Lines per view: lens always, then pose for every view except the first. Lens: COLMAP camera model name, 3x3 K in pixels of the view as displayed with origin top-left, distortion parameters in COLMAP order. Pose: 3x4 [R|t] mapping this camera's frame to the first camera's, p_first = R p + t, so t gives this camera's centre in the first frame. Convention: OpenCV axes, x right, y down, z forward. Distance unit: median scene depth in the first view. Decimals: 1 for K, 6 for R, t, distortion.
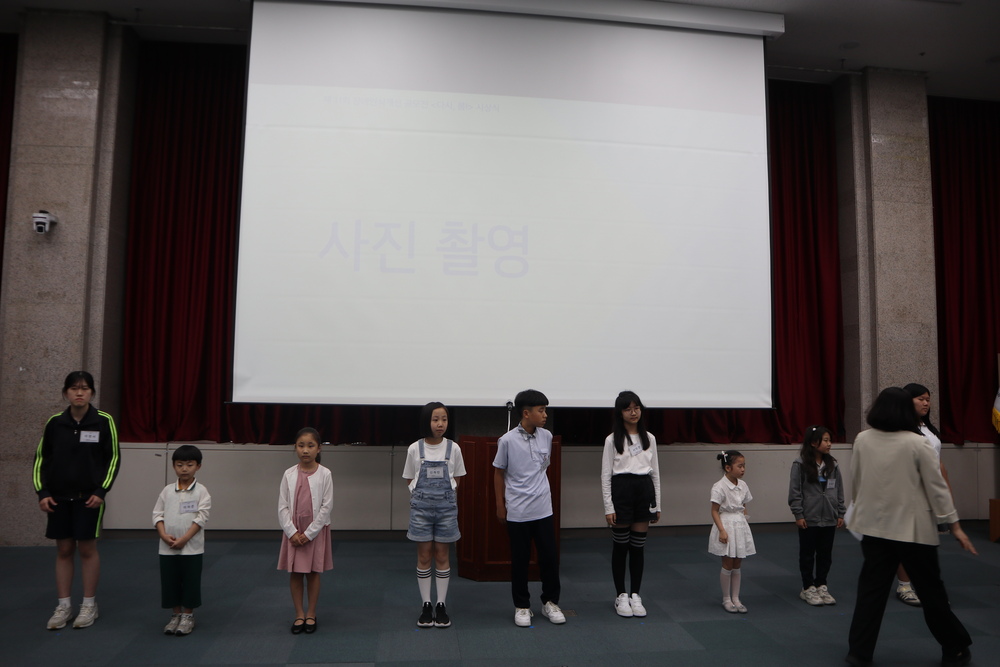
lens RADIAL K [[705.0, 0, 498.2], [0, 705.0, 333.8], [0, 0, 1]] dist [-0.116246, 0.080691]
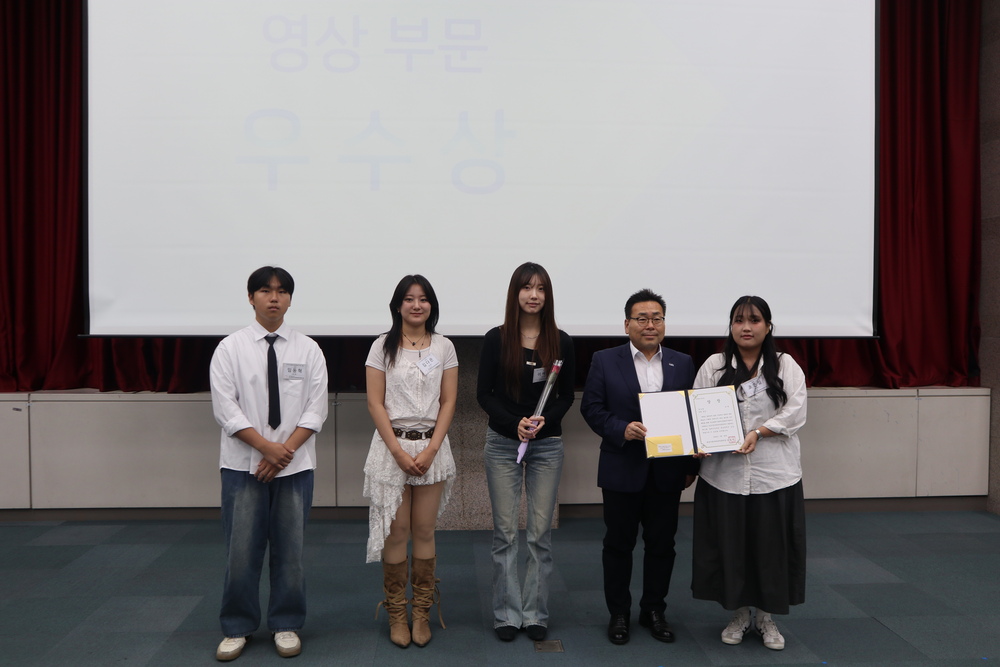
lens RADIAL K [[807.9, 0, 499.2], [0, 807.9, 330.6], [0, 0, 1]] dist [-0.075730, 0.080569]
pose [[0.998261, -0.009715, -0.058140, 0.068331], [0.014846, 0.995968, 0.088476, 0.024407], [0.057046, -0.089186, 0.994380, 0.185234]]
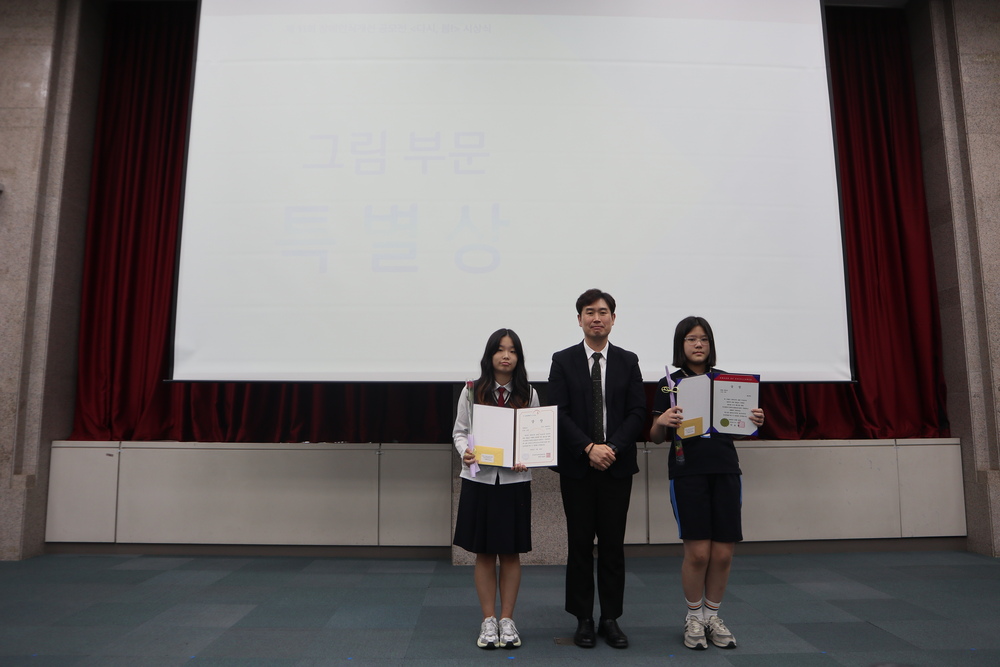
lens RADIAL K [[705.0, 0, 498.2], [0, 705.0, 333.8], [0, 0, 1]] dist [-0.116246, 0.080691]
pose [[0.995140, -0.027352, -0.094599, 0.071386], [0.020894, 0.997425, -0.068599, 0.091401], [0.096231, 0.066289, 0.993149, 0.181914]]
